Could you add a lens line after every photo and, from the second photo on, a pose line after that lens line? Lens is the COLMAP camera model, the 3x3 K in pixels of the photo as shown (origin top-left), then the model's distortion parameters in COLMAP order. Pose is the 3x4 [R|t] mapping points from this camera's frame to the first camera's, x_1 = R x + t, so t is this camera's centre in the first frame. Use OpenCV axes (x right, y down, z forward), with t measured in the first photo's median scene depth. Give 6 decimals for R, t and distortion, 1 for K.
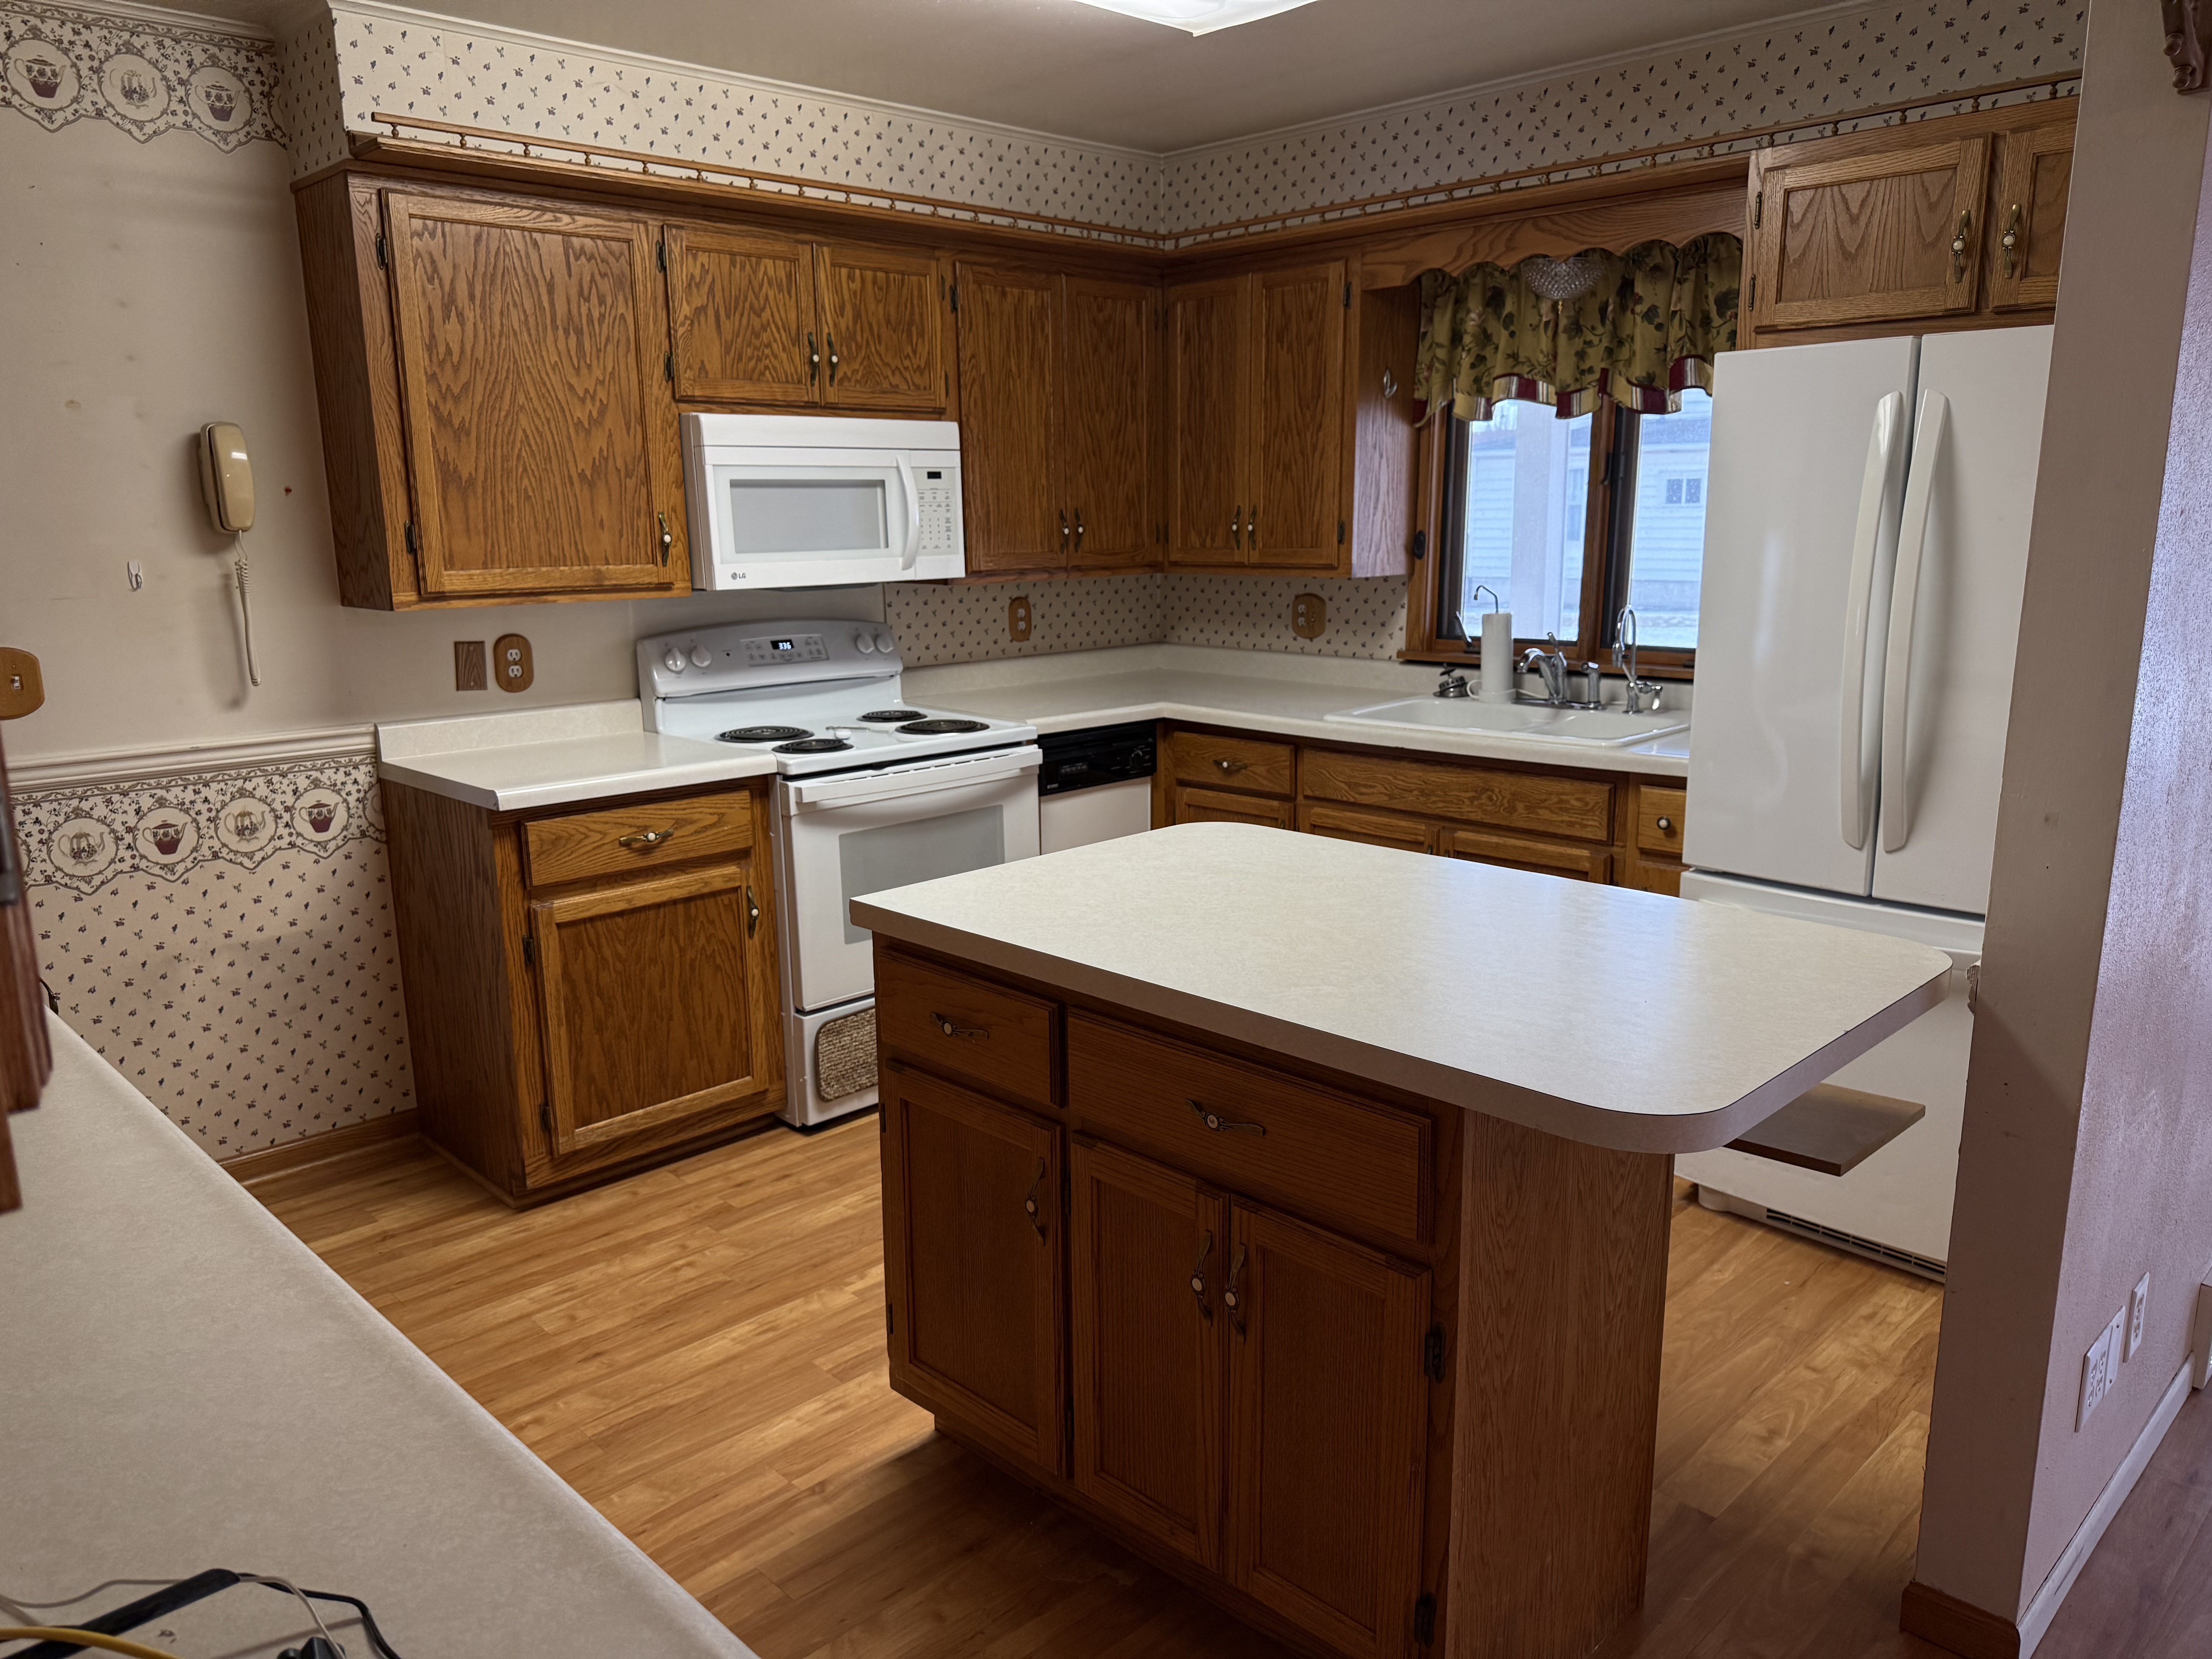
lens RADIAL K [[1556.0, 0, 1106.2], [0, 1556.0, 824.0], [0, 0, 1]] dist [0.074034, -0.090997]
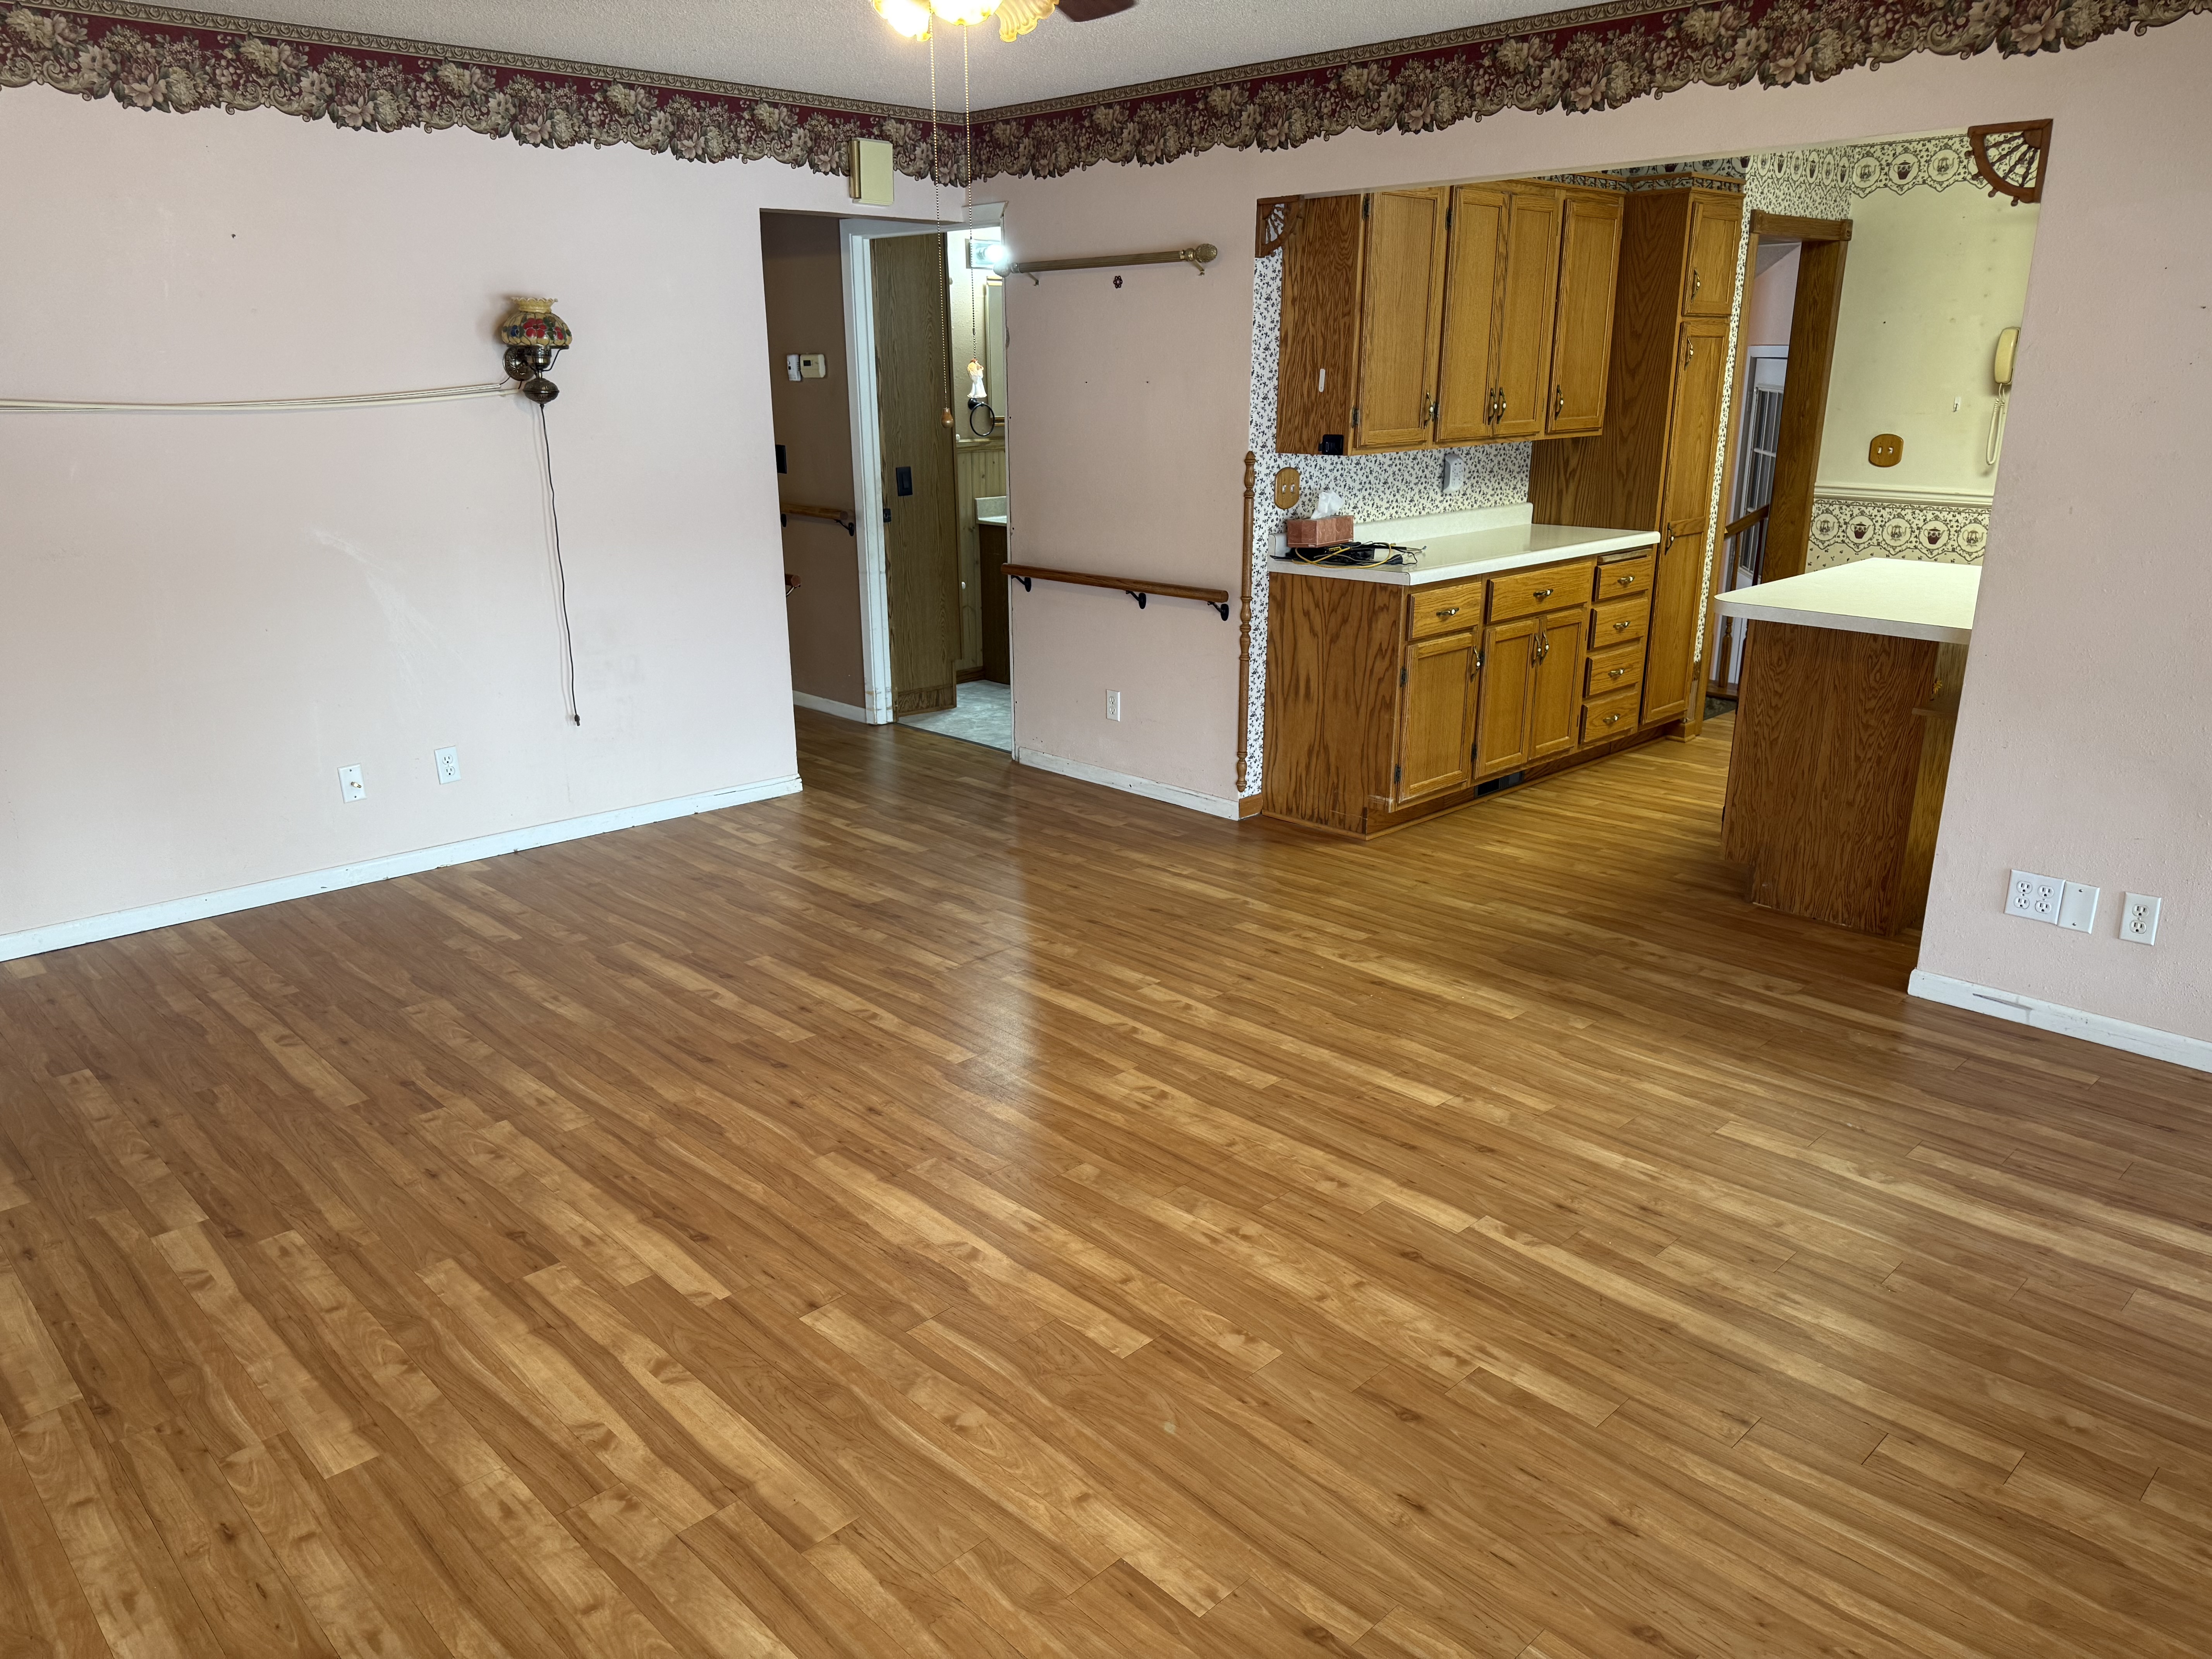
lens RADIAL K [[1556.0, 0, 1086.6], [0, 1556.0, 831.4], [0, 0, 1]] dist [0.074034, -0.090997]
pose [[-0.009028, 0.302967, -0.952958, 1.323689], [-0.197995, 0.933587, 0.298684, -0.024580], [0.980161, 0.191378, 0.051558, -0.096613]]
